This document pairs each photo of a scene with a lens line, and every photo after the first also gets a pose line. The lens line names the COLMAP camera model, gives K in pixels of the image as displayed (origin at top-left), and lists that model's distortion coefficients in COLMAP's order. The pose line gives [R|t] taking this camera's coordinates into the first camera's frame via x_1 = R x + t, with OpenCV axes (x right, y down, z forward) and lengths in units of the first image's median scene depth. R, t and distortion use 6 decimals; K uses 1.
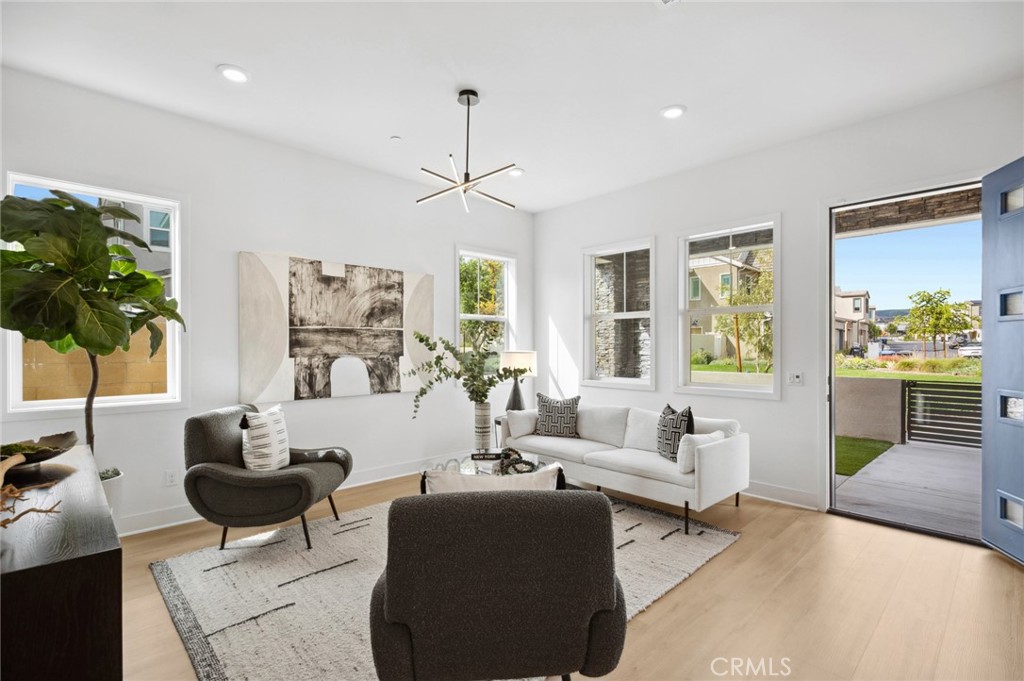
lens RADIAL K [[474.5, 0, 516.6], [0, 474.5, 338.8], [0, 0, 1]] dist [0.000984, 0.000587]
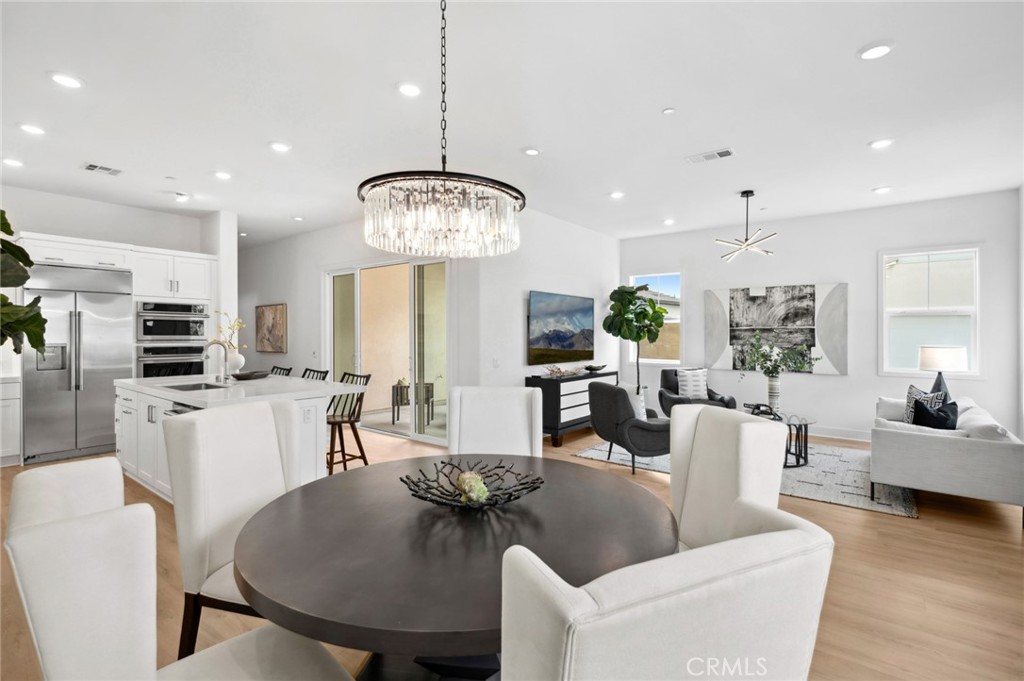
lens RADIAL K [[475.6, 0, 514.6], [0, 475.6, 333.4], [0, 0, 1]] dist [0.002074, 0.000425]
pose [[0.138568, -0.000429, -0.990353, 1.032803], [0.011555, 0.999933, 0.001184, -0.014755], [0.990286, -0.011607, 0.138564, -0.040306]]
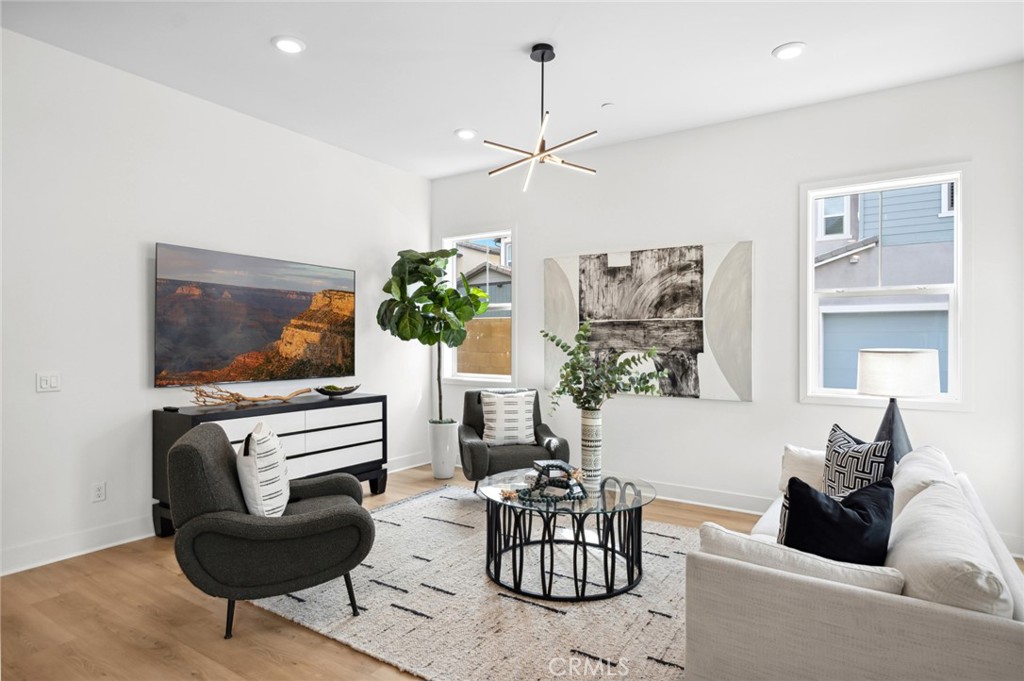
lens RADIAL K [[567.6, 0, 515.1], [0, 567.6, 338.4], [0, 0, 1]] dist [0.003591, 0.001549]
pose [[0.219576, -0.006208, -0.975576, 0.636613], [0.009743, 0.999944, -0.004170, 0.013915], [0.975547, -0.008589, 0.219624, 0.511200]]
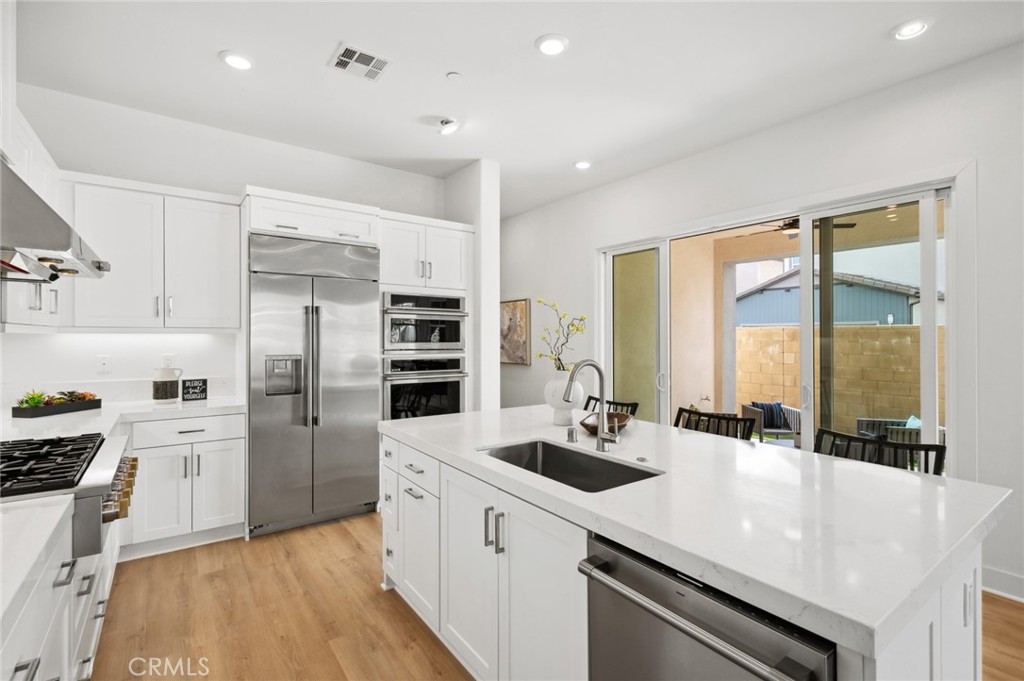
lens RADIAL K [[475.6, 0, 514.6], [0, 475.6, 333.4], [0, 0, 1]] dist [0.002074, 0.000425]
pose [[-0.138834, -0.009726, -0.990268, 0.453023], [0.008336, 0.999905, -0.010990, -0.024223], [0.990281, -0.009781, -0.138739, -0.507269]]
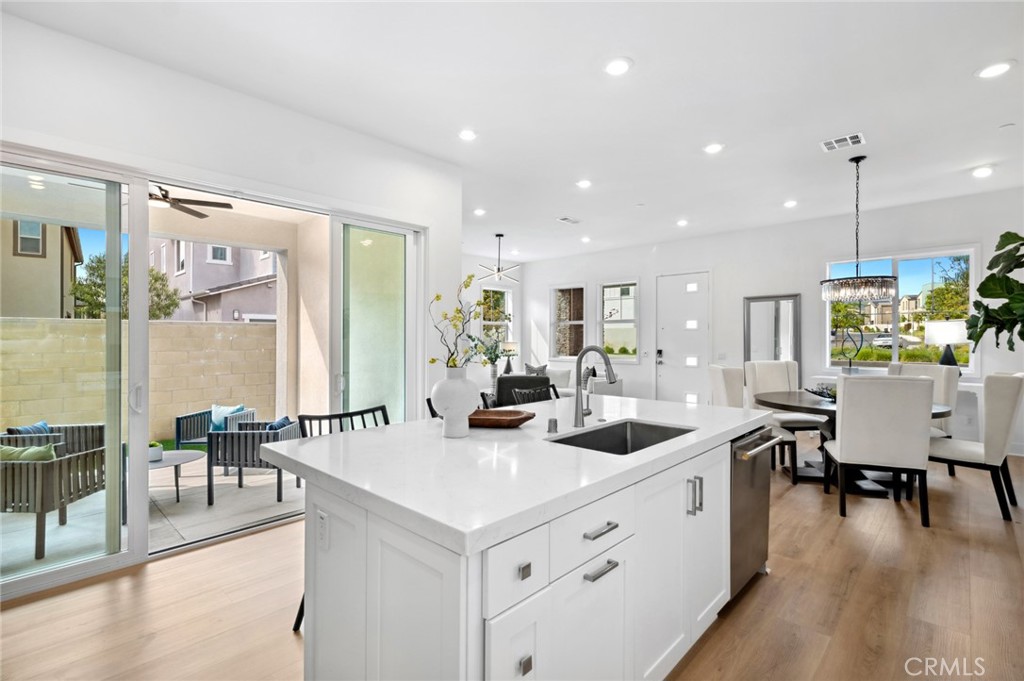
lens RADIAL K [[474.5, 0, 516.6], [0, 474.5, 338.8], [0, 0, 1]] dist [0.000984, 0.000587]
pose [[0.998750, -0.004062, 0.049819, -0.093598], [0.003285, 0.999872, 0.015660, -0.017005], [-0.049876, -0.015476, 0.998635, -0.978850]]
